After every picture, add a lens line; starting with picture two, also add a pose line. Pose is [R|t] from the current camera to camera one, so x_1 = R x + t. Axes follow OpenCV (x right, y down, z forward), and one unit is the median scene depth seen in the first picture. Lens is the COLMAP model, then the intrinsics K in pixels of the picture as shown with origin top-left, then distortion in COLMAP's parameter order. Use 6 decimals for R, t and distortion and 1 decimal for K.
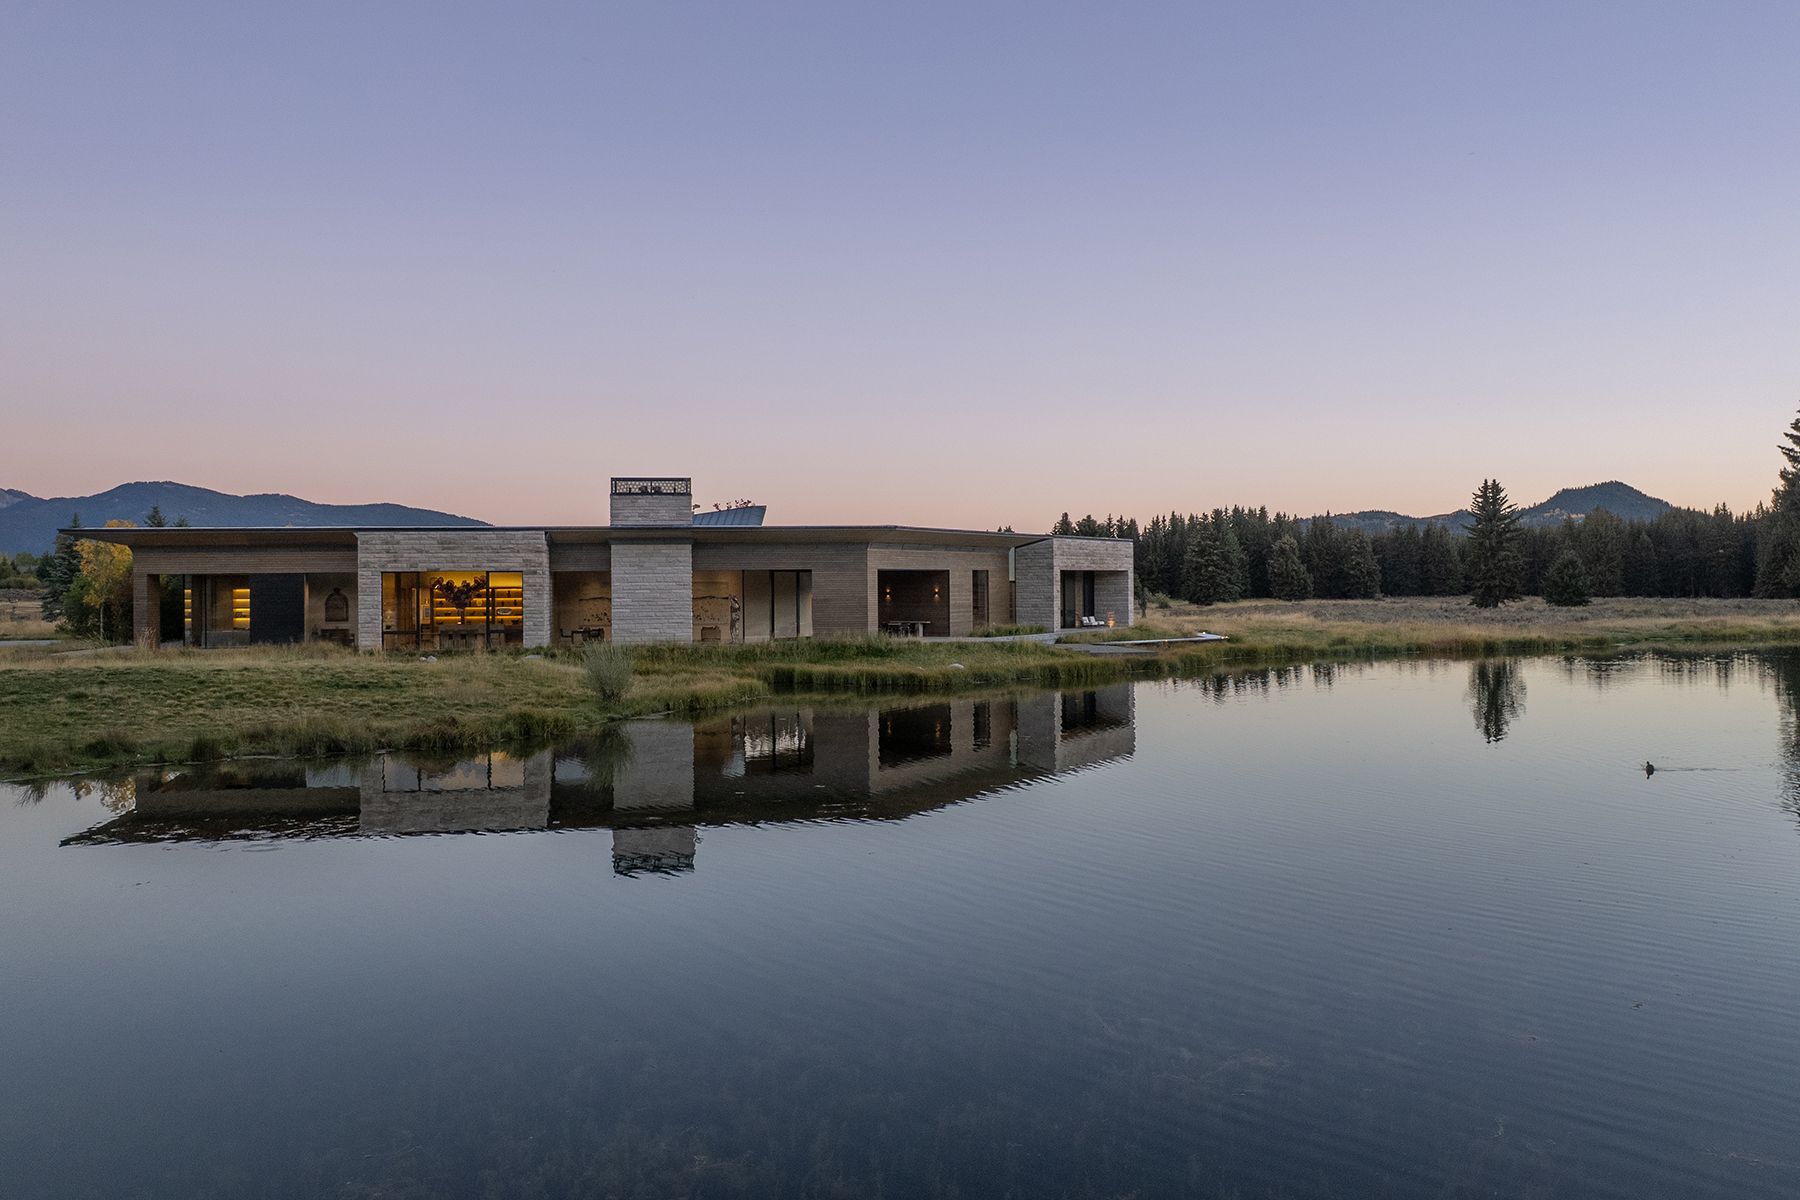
lens RADIAL K [[1423.1, 0, 903.5], [0, 1423.1, 570.4], [0, 0, 1]] dist [-0.047762, 0.003545]
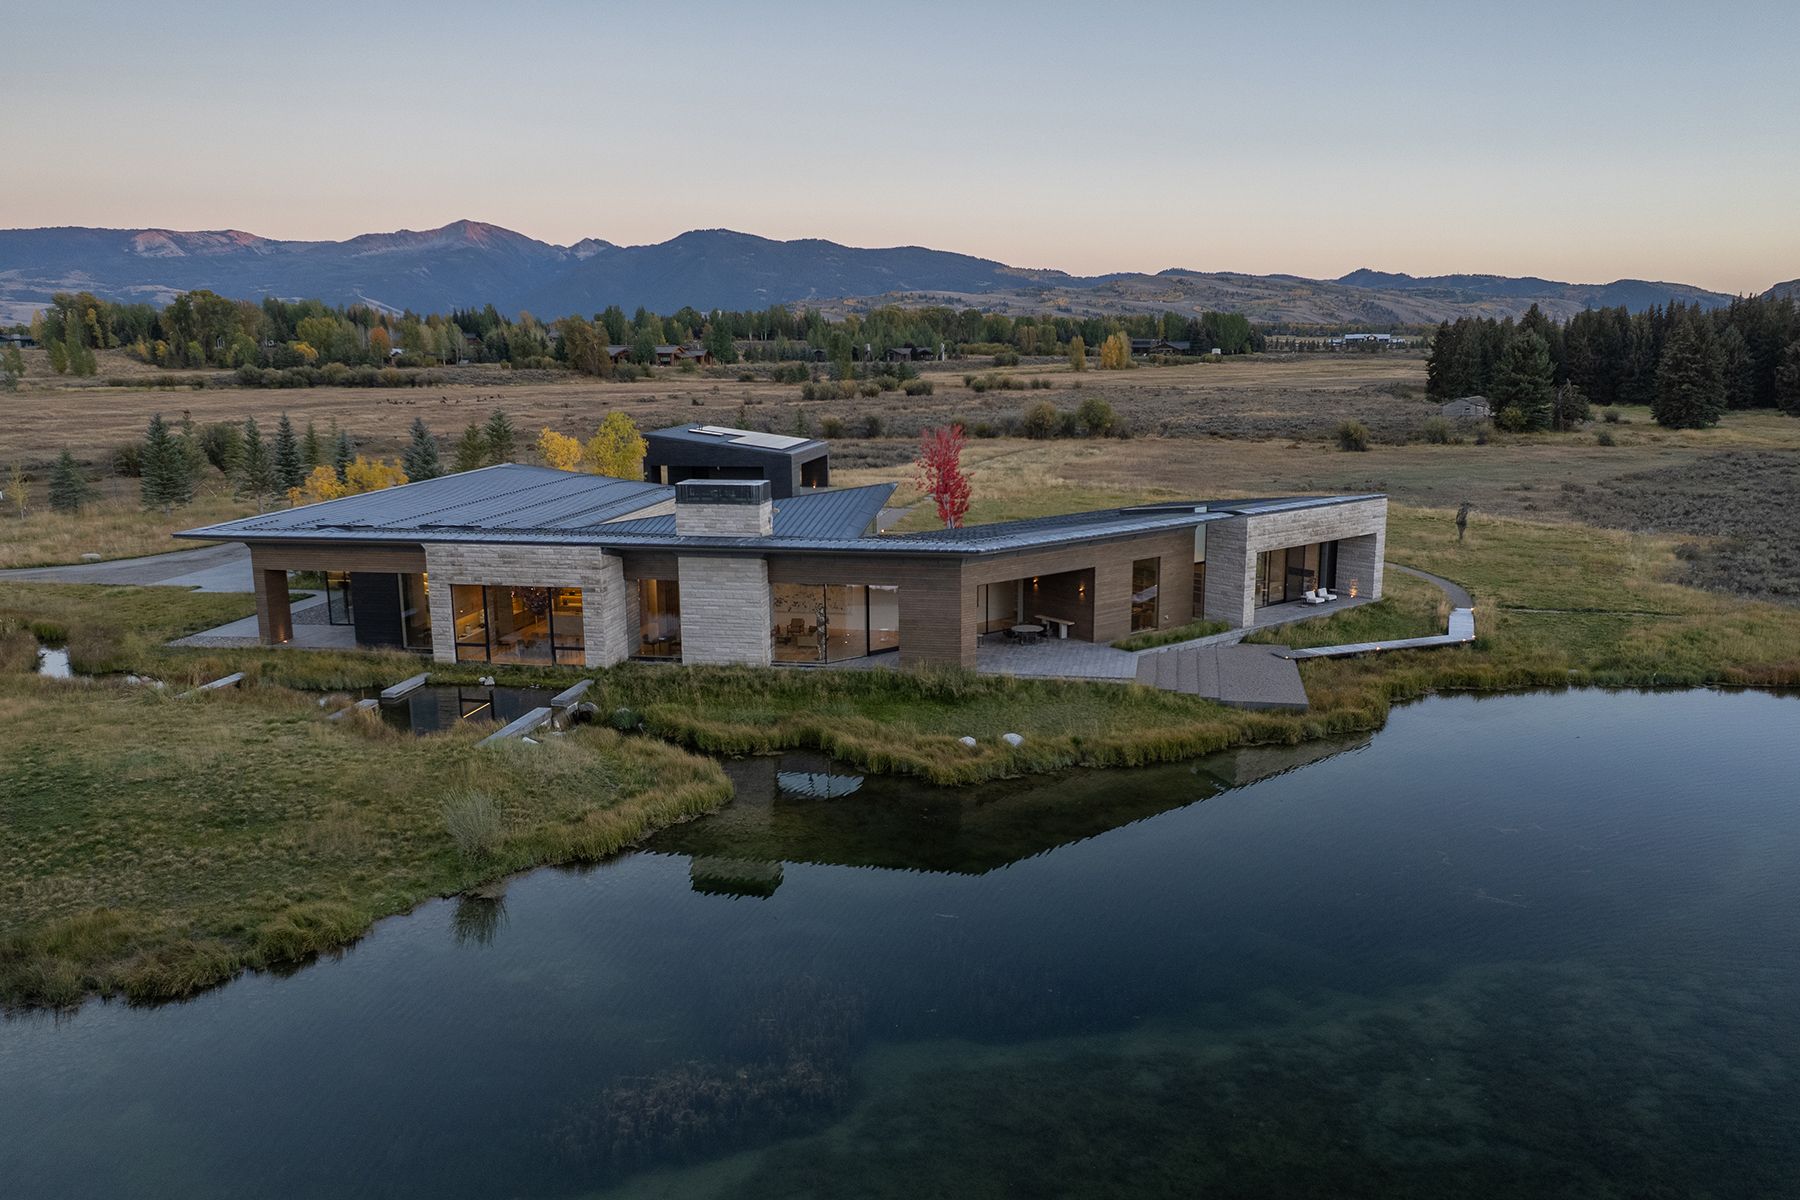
lens RADIAL K [[1387.7, 0, 929.9], [0, 1387.7, 634.0], [0, 0, 1]] dist [-0.066742, 0.050491]
pose [[0.945414, 0.072348, -0.317738, 0.227625], [0.000516, 0.974709, 0.223476, -0.163003], [0.325870, -0.211441, 0.921467, 0.208080]]
